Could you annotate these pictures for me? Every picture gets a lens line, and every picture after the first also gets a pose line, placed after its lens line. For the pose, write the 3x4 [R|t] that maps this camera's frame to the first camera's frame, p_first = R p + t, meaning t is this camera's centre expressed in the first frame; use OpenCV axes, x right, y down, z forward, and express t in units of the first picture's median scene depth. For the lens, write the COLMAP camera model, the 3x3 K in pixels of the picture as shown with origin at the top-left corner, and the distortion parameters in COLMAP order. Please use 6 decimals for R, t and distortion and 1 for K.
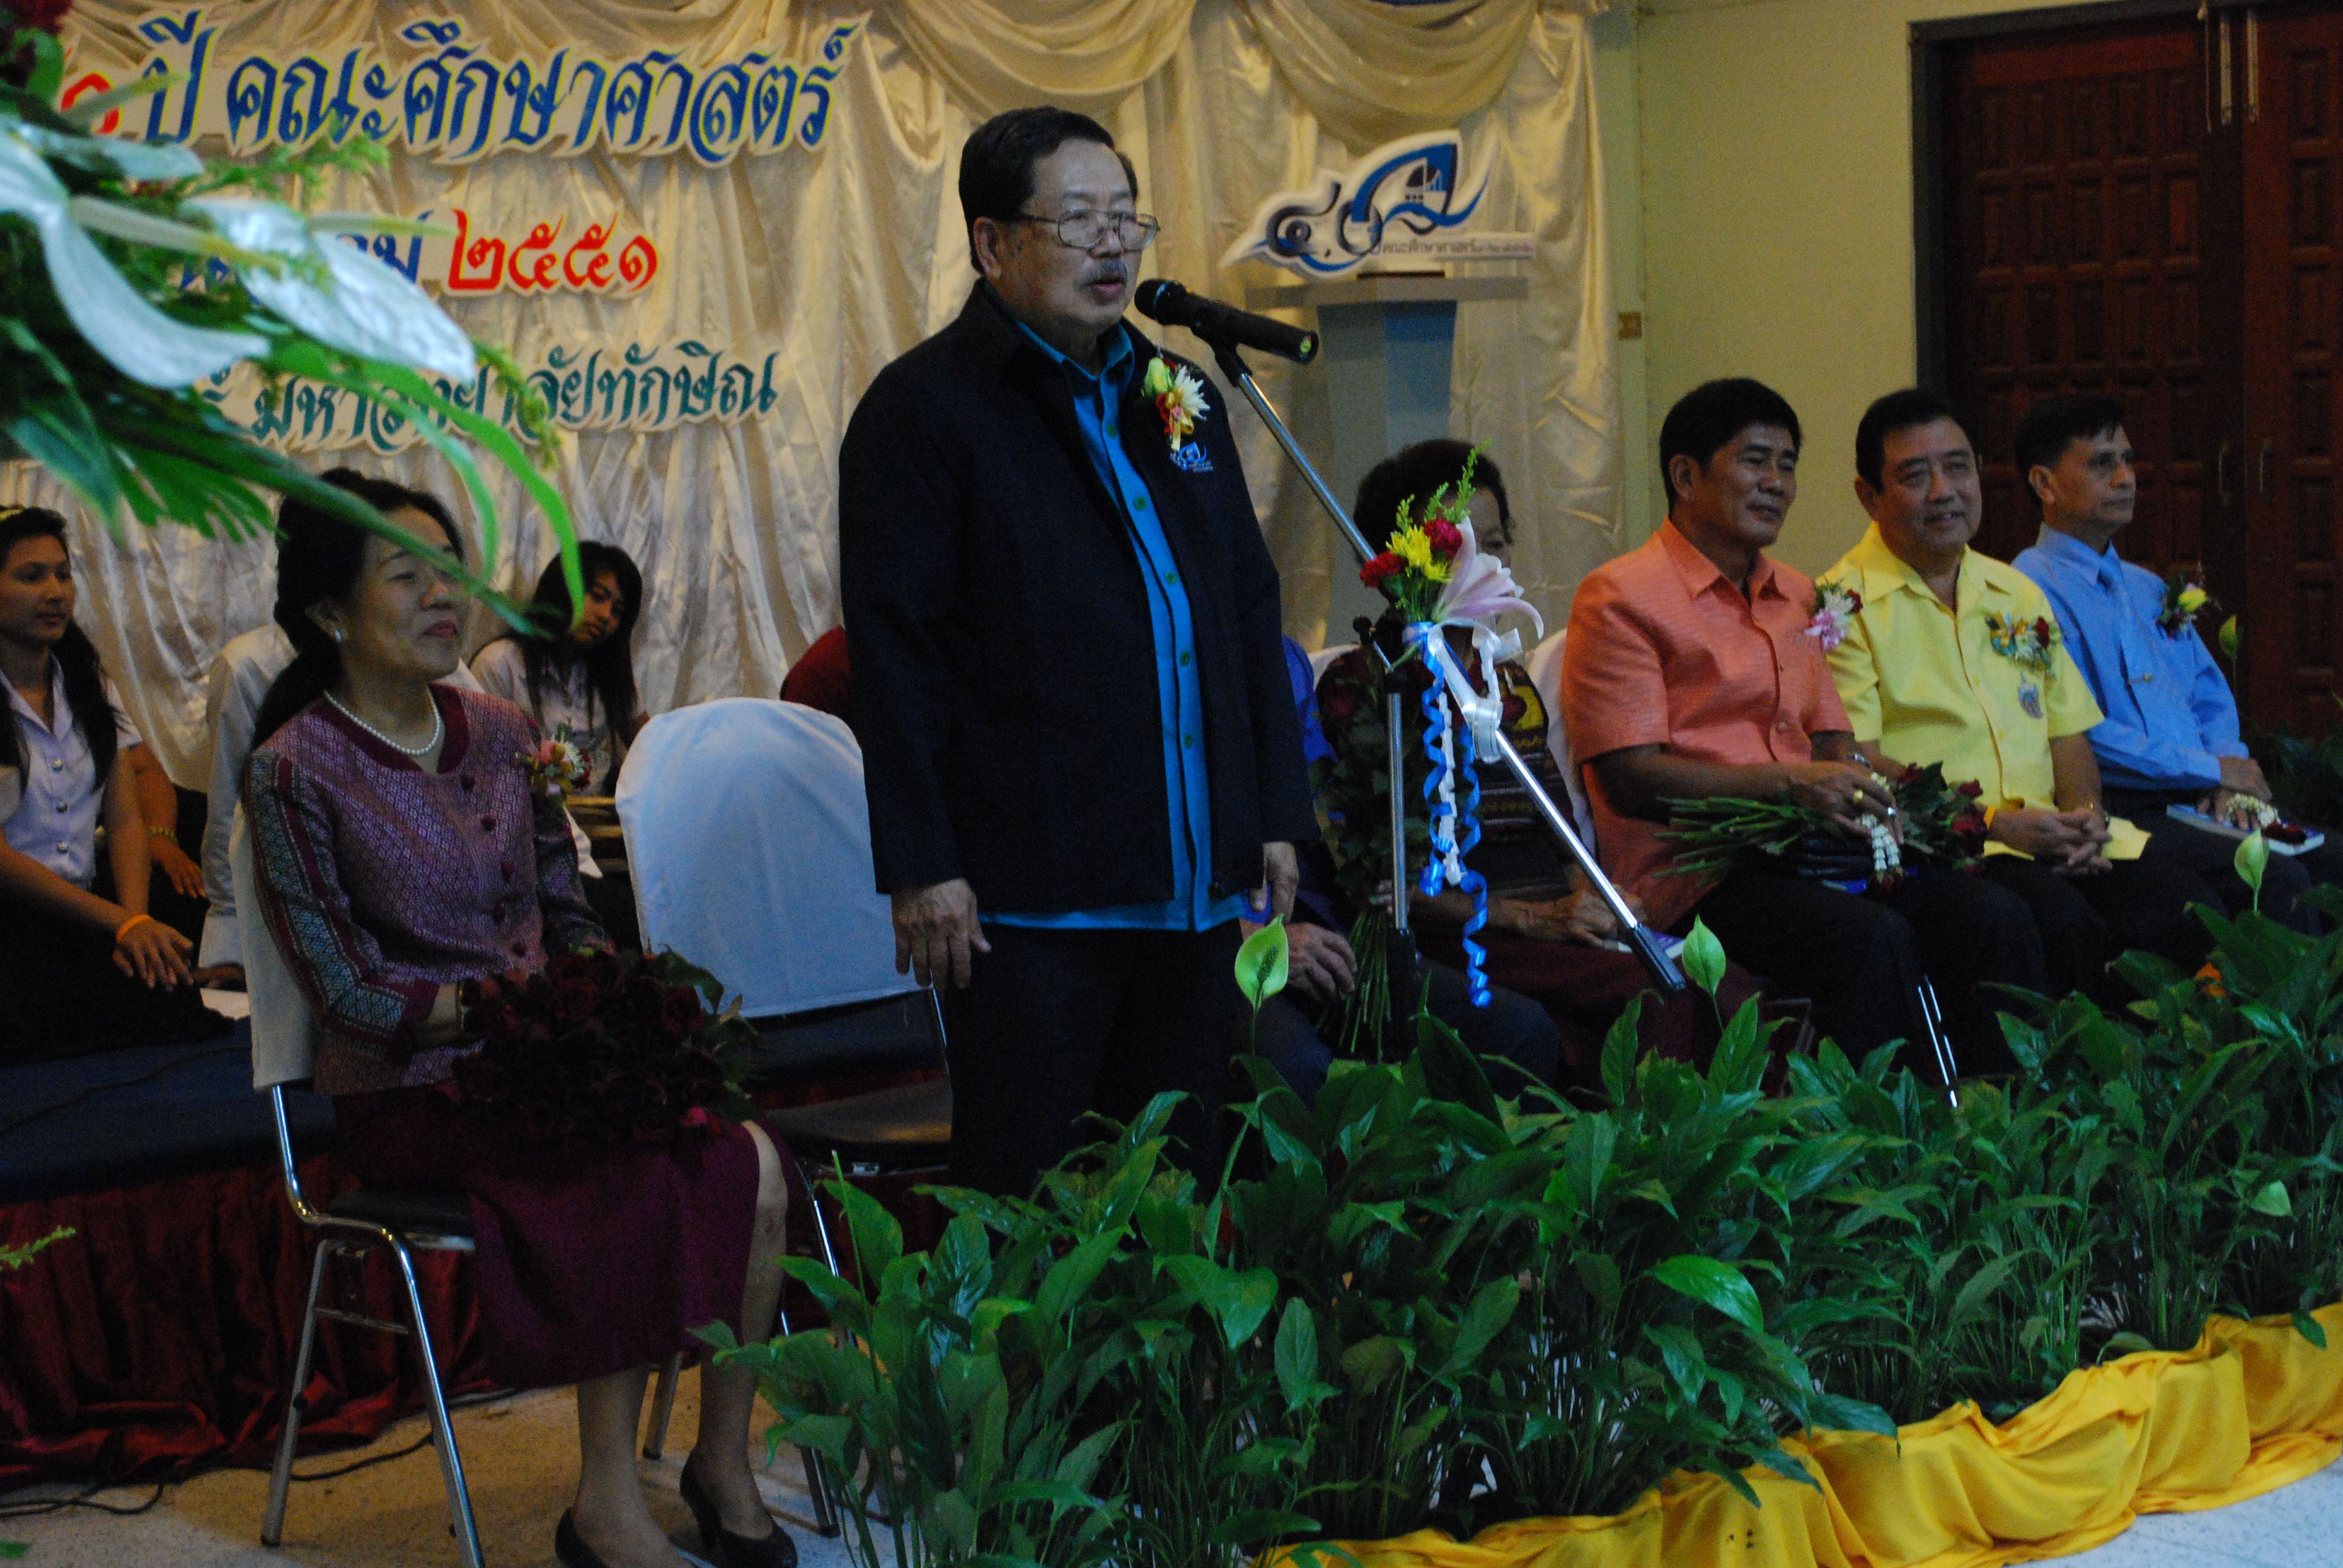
lens RADIAL K [[3911.0, 0, 1171.5], [0, 3911.0, 784.0], [0, 0, 1]] dist [-0.024151, 0.112517]
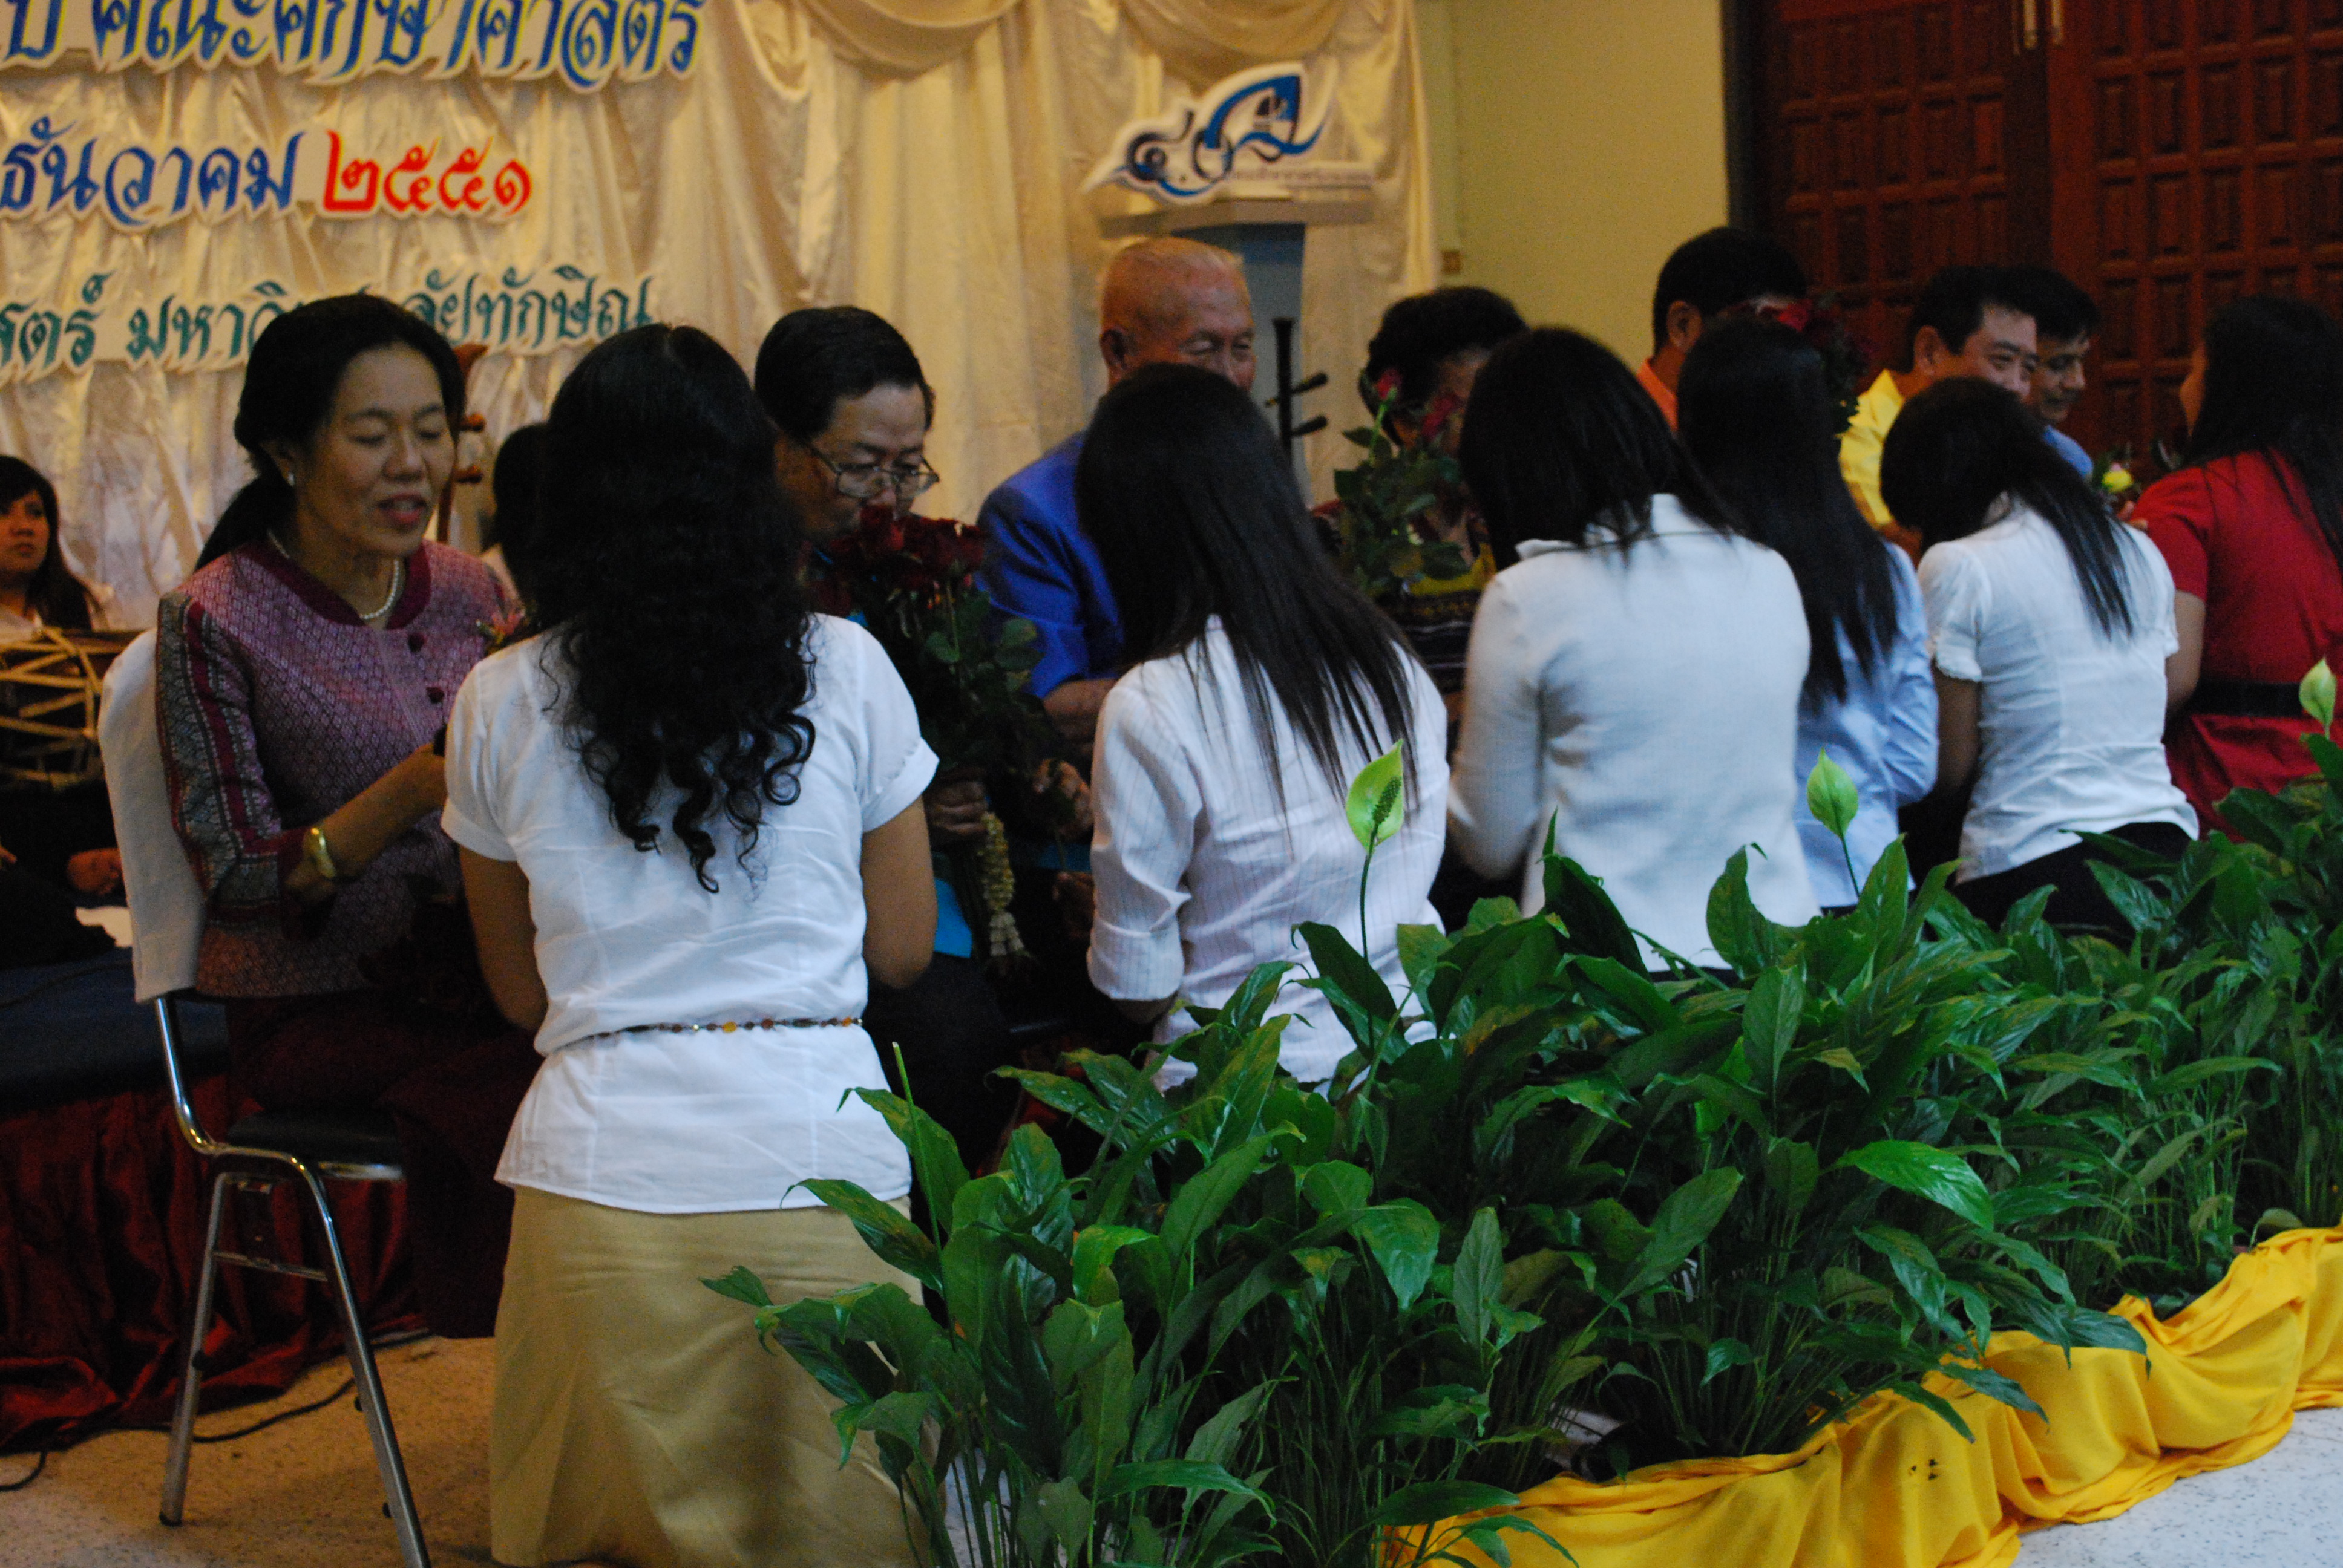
lens RADIAL K [[3298.0, 0, 1171.5], [0, 3298.0, 784.0], [0, 0, 1]] dist [-0.028977, 0.018786]
pose [[0.997241, -0.024826, 0.069955, -0.030498], [0.024034, 0.999637, 0.012135, 0.014651], [-0.070230, -0.010420, 0.997476, 0.140874]]
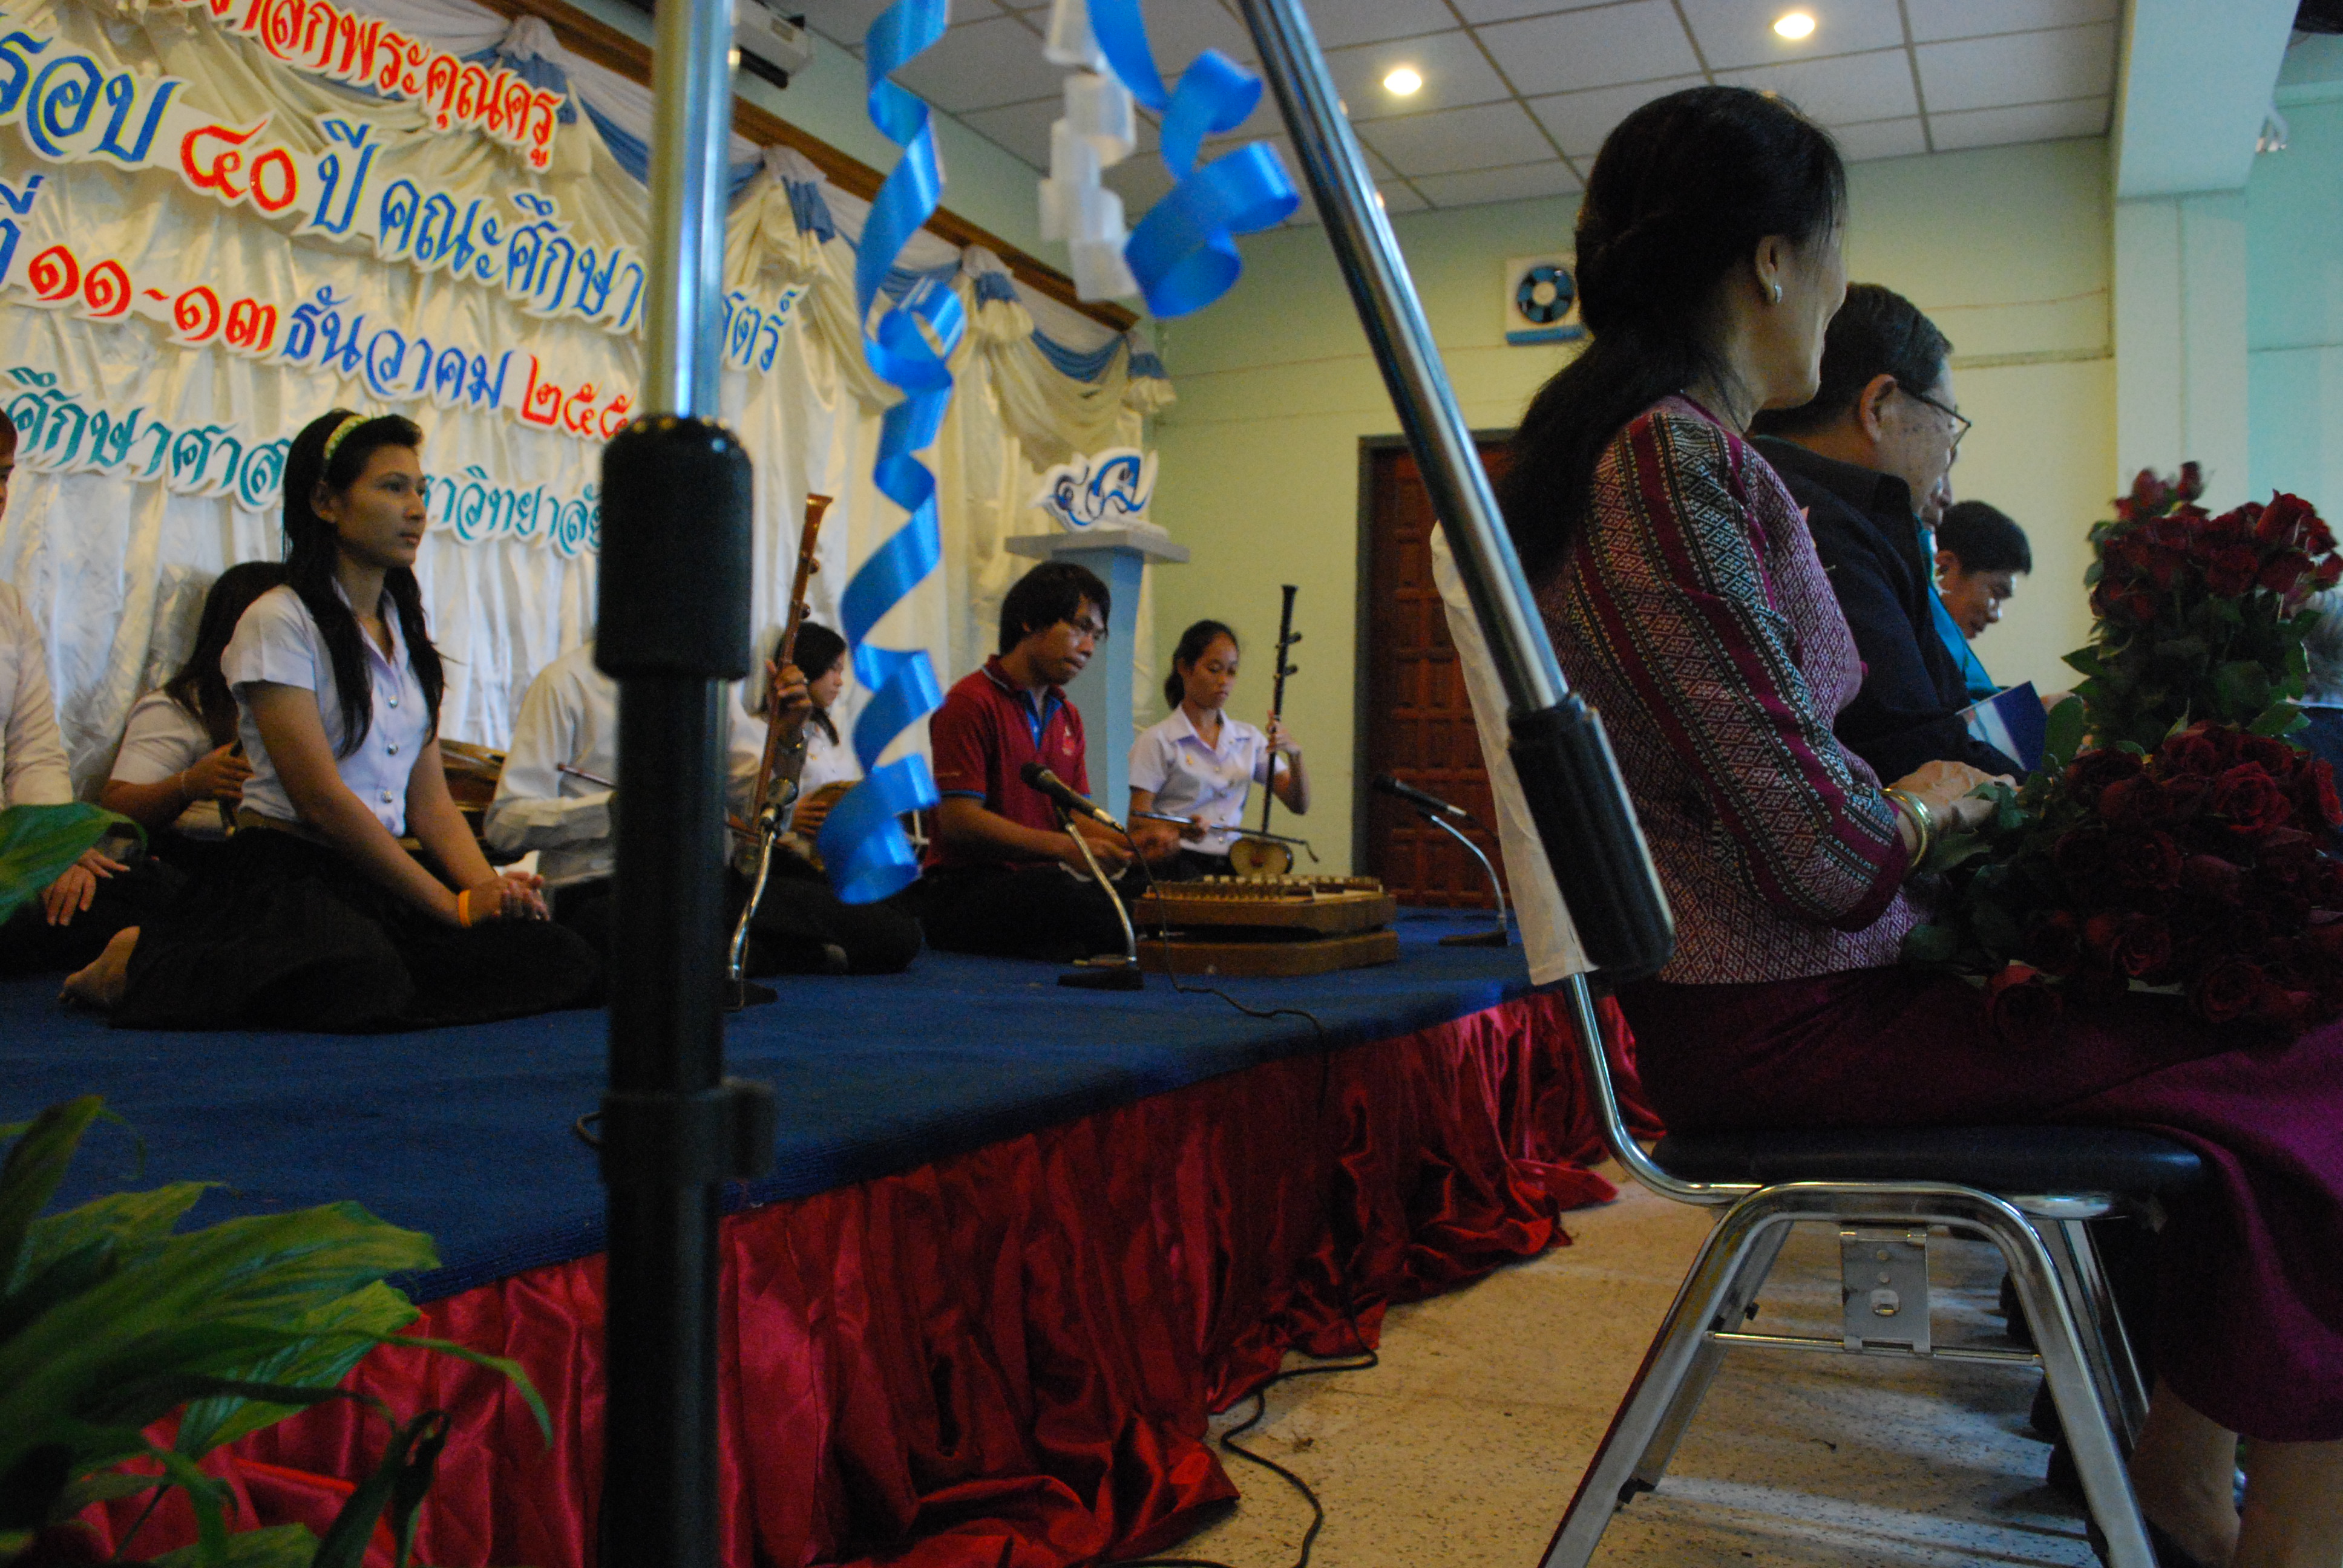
lens RADIAL K [[1855.1, 0, 1171.5], [0, 1855.1, 784.0], [0, 0, 1]] dist [-0.079130, 0.011231]
pose [[0.909203, 0.061734, 0.411750, -0.222487], [-0.015435, 0.993264, -0.114840, 0.045299], [-0.416066, 0.098058, 0.904032, 0.410586]]
